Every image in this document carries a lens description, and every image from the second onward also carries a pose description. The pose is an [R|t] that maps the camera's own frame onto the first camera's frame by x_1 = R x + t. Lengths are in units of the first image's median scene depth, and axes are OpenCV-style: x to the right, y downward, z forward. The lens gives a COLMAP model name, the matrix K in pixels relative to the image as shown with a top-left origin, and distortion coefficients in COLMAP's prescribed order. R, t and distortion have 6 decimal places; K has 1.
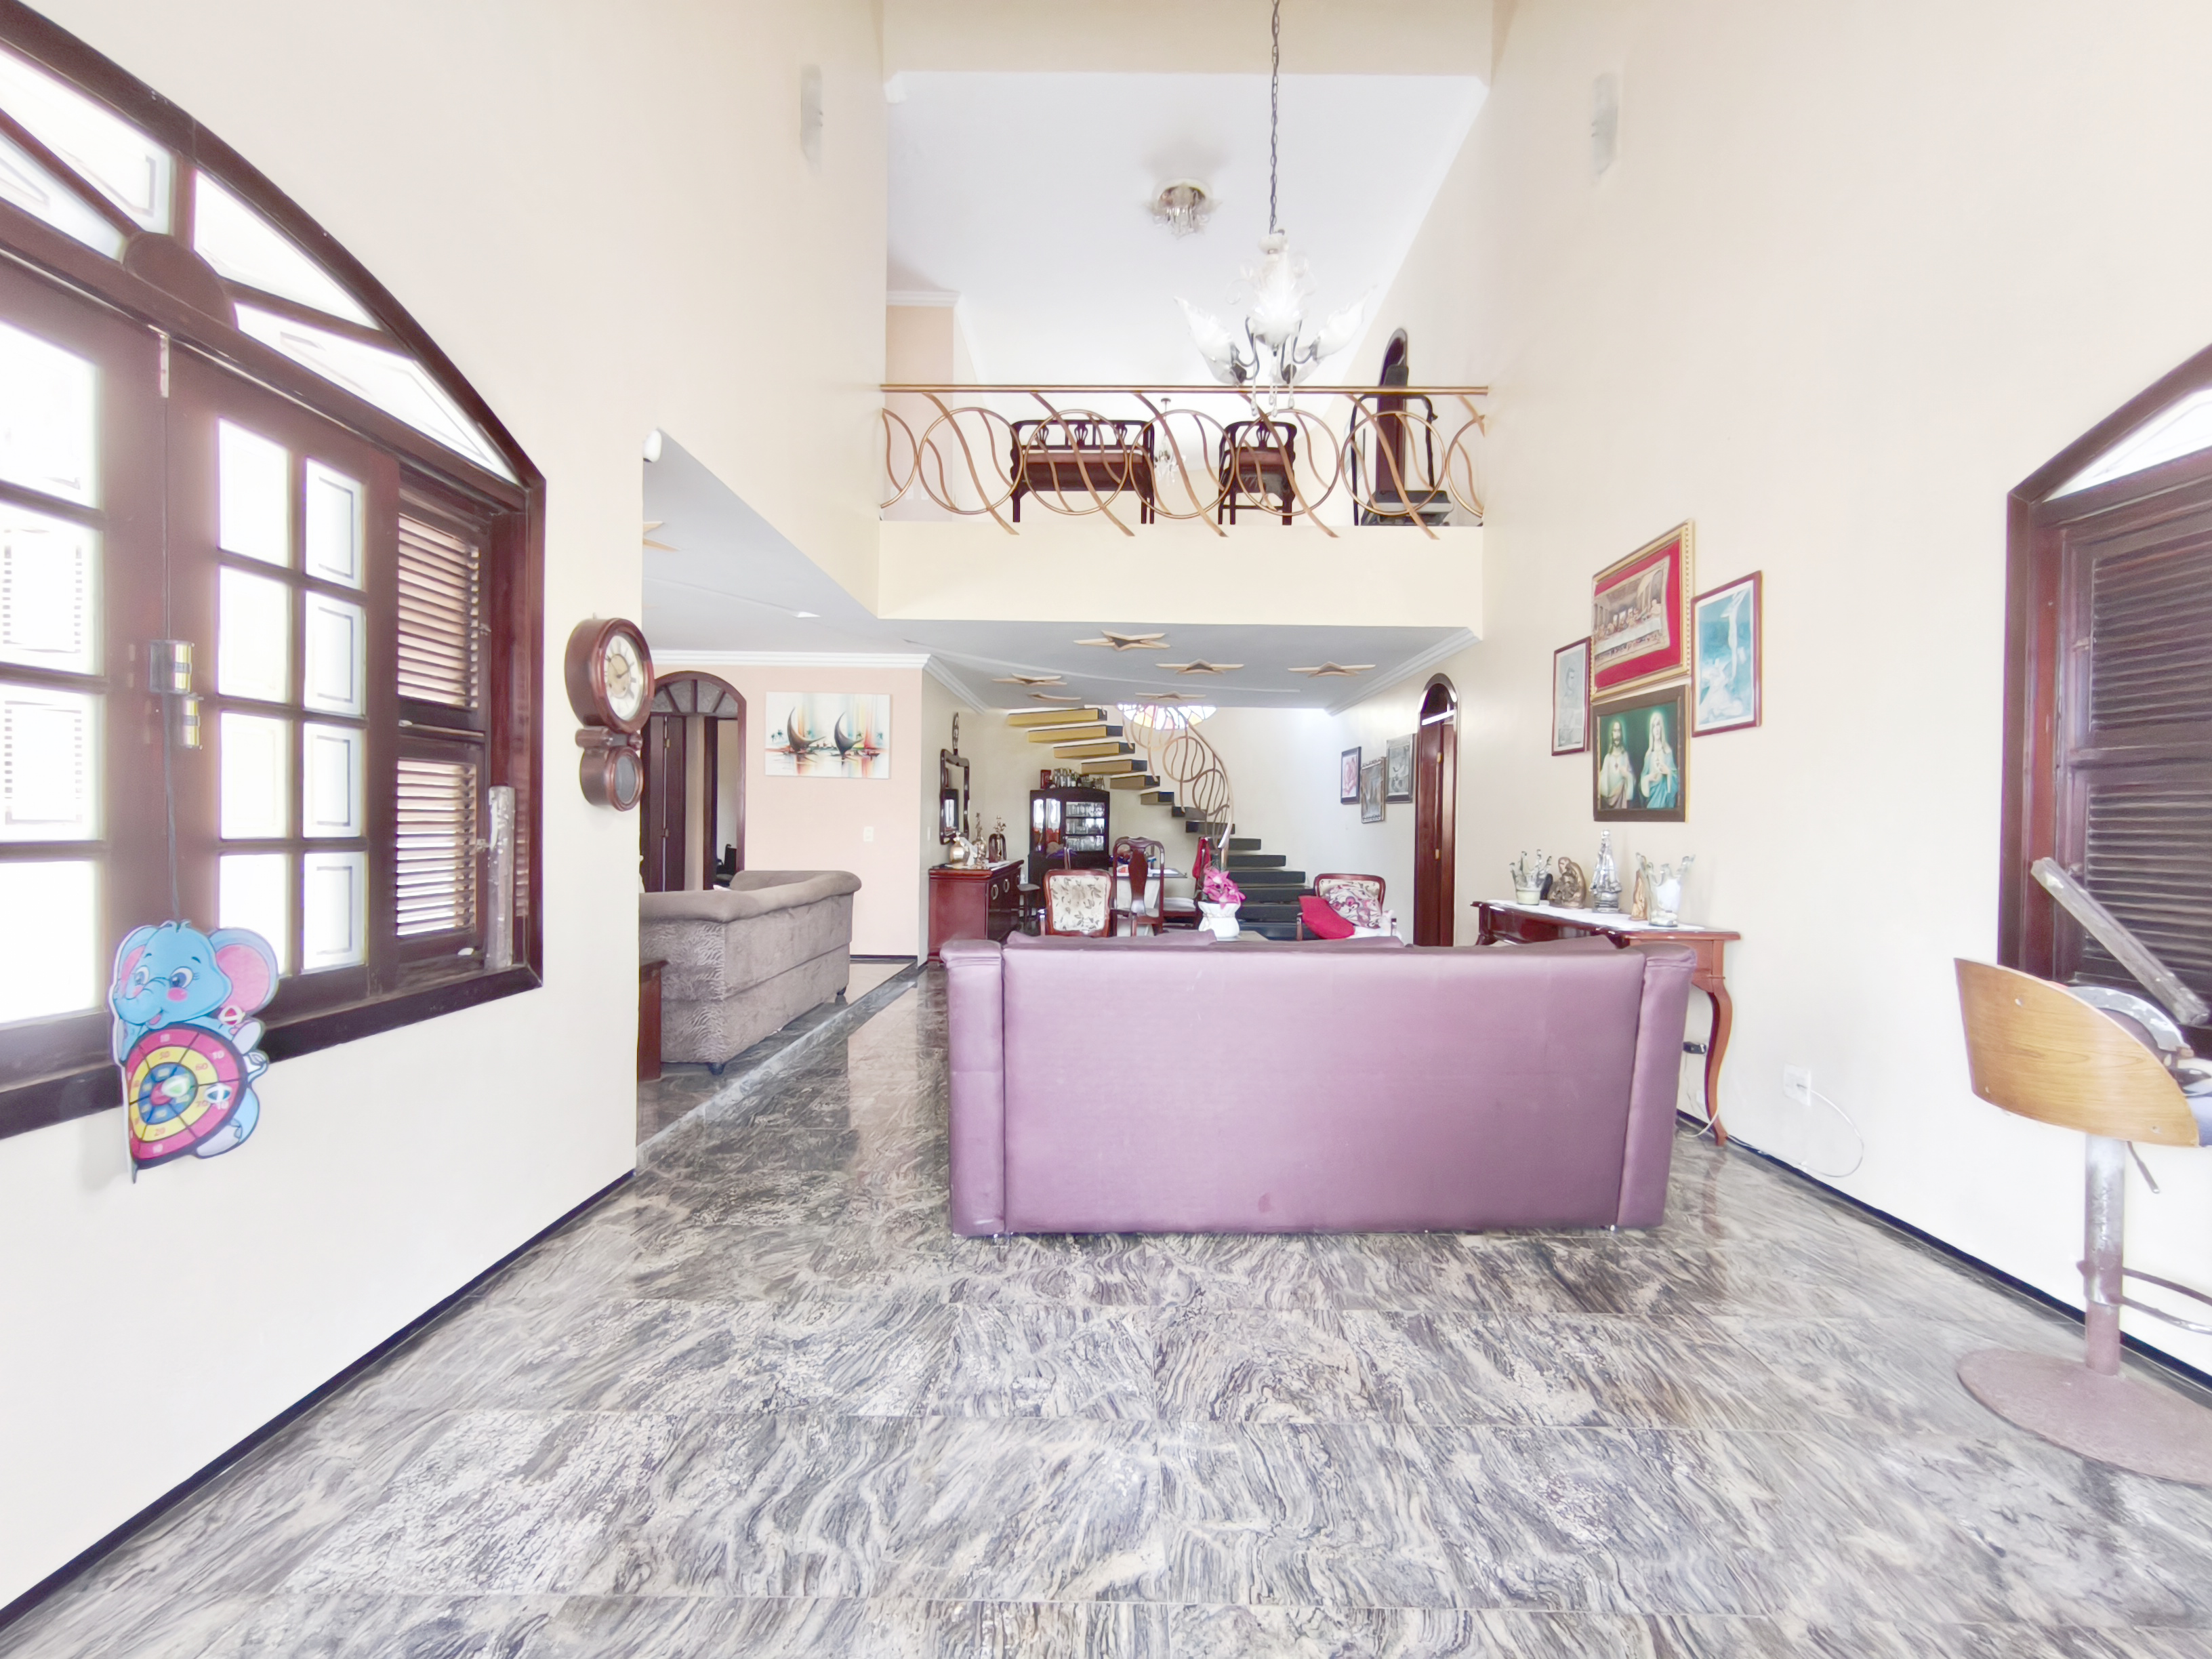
lens RADIAL K [[989.8, 0, 1106.0], [0, 989.8, 829.5], [0, 0, 1]] dist [-0.001088, -0.000264]
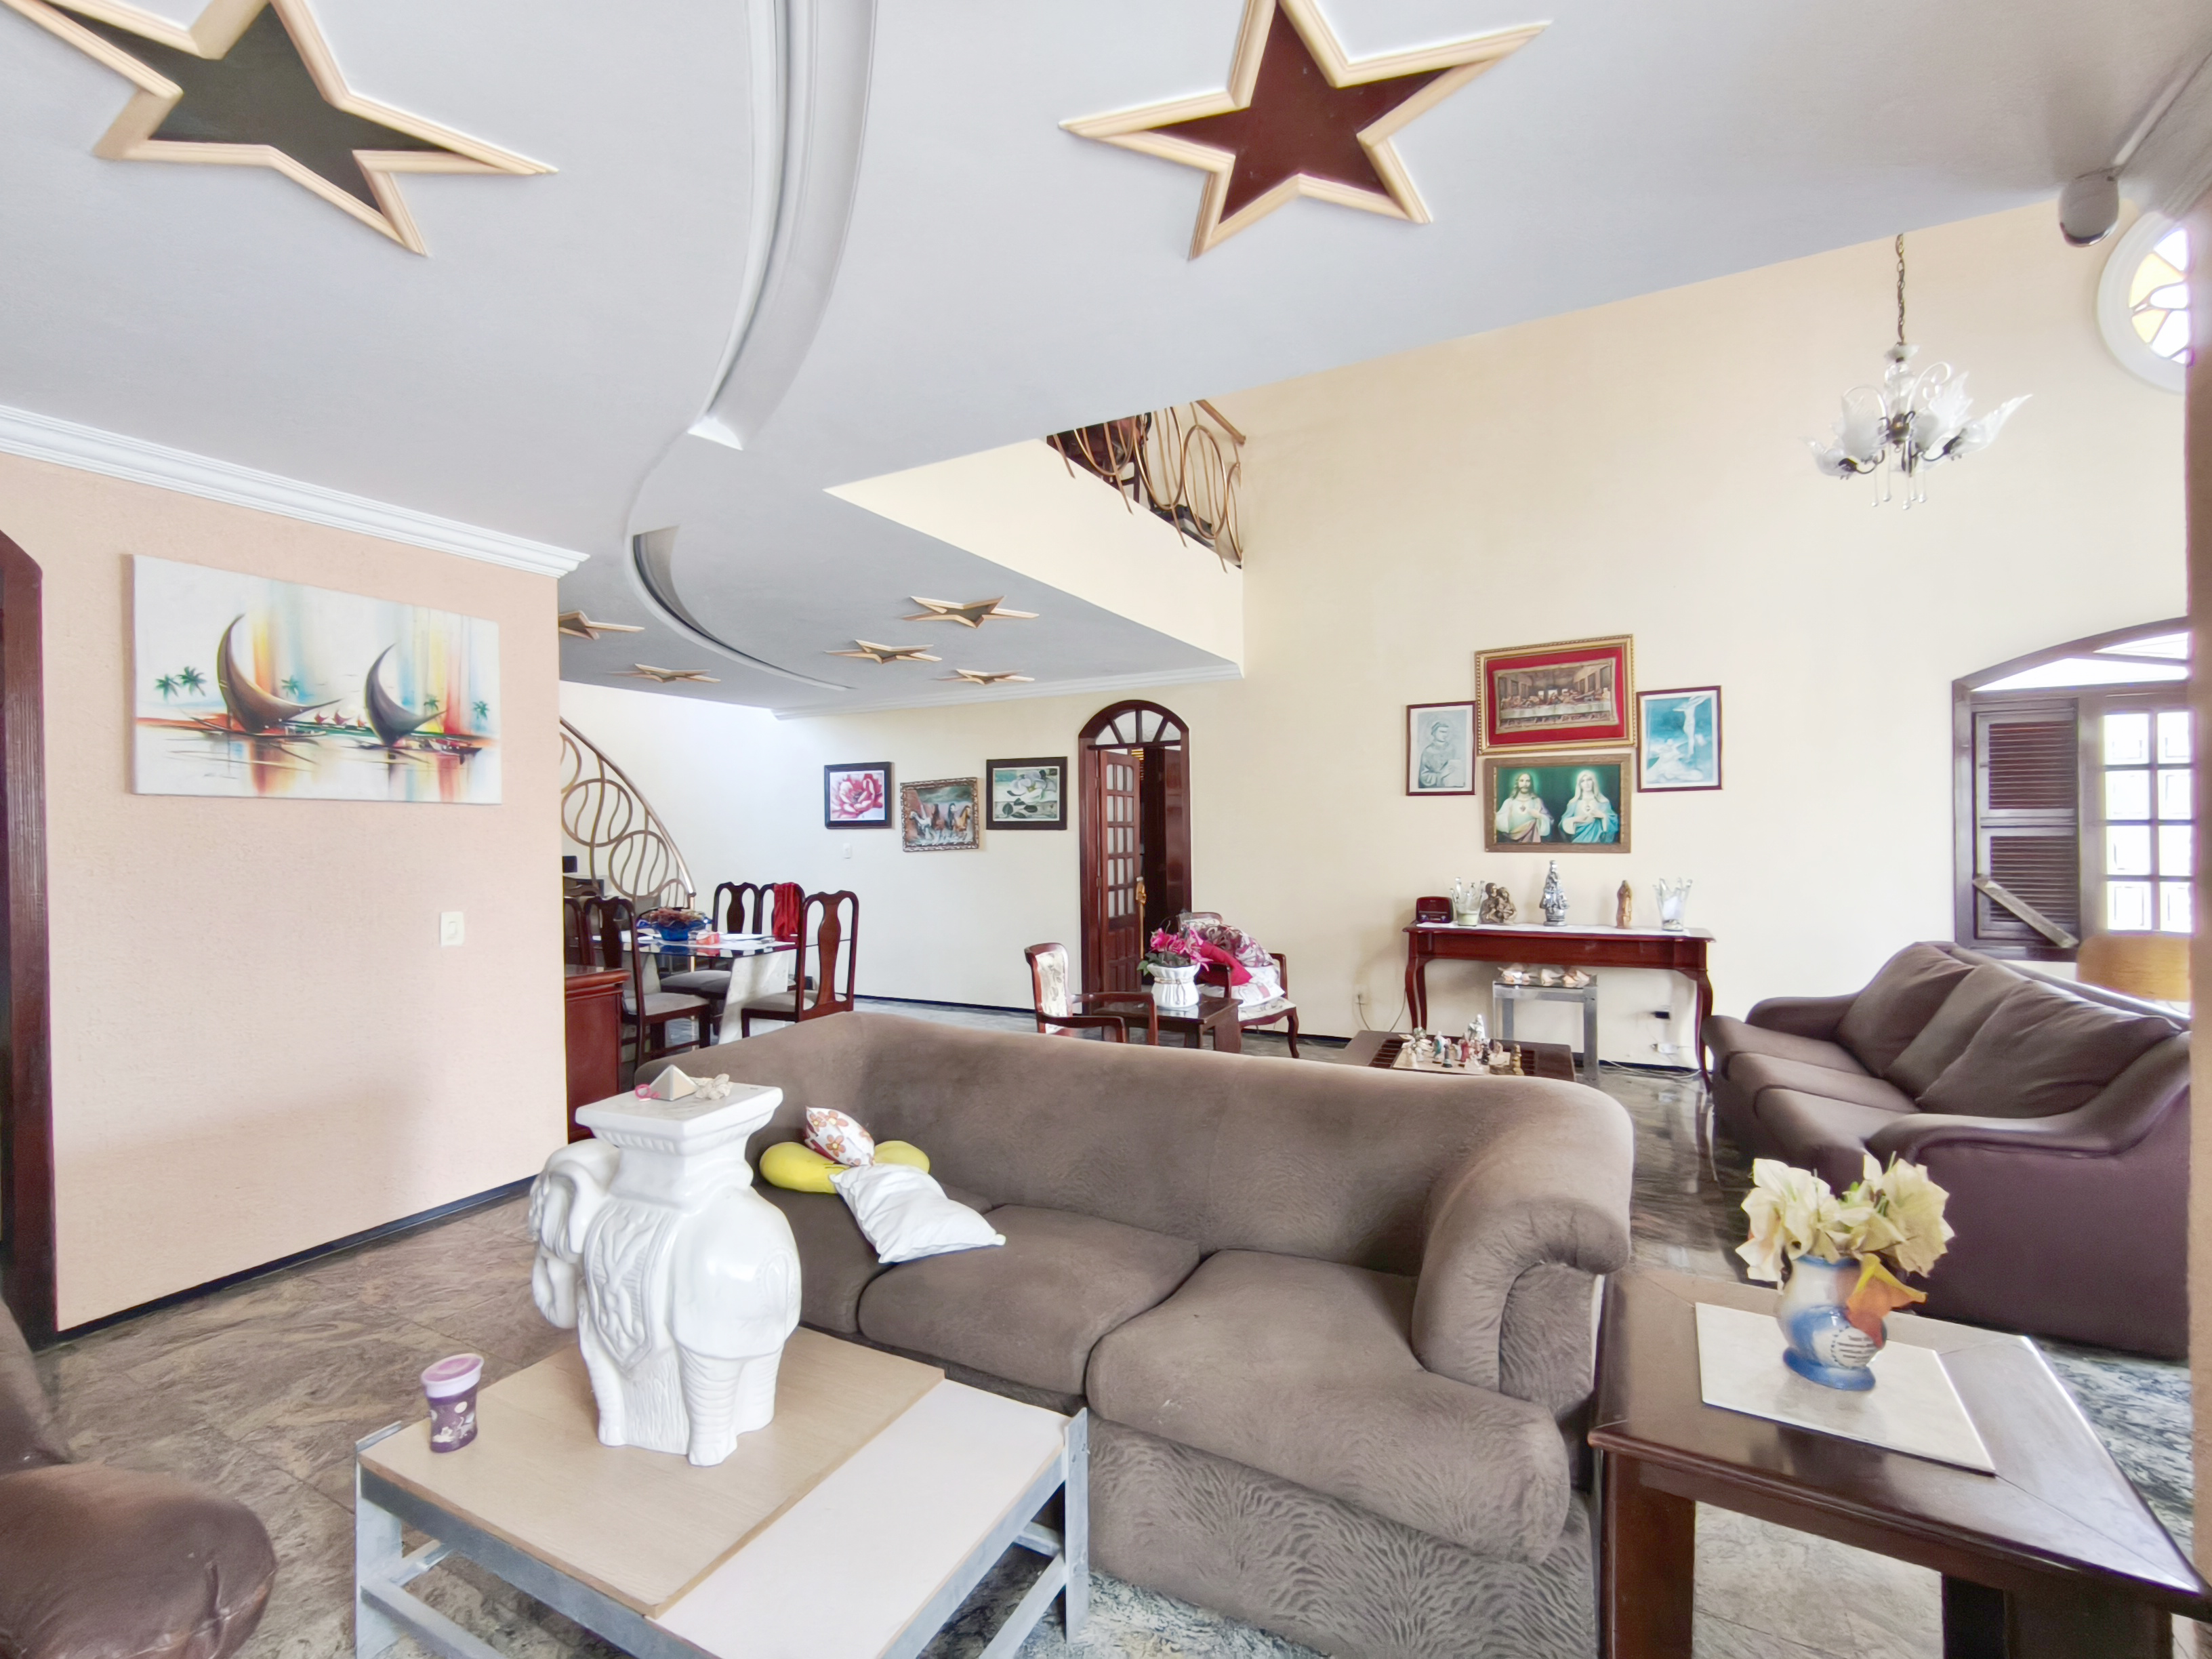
lens RADIAL K [[948.2, 0, 1197.9], [0, 948.2, 837.8], [0, 0, 1]] dist [-0.000884, -0.000491]
pose [[0.448350, -0.027306, 0.893441, -0.690839], [0.022722, 0.999558, 0.019146, -0.054193], [-0.893569, 0.011717, 0.448773, 0.753038]]
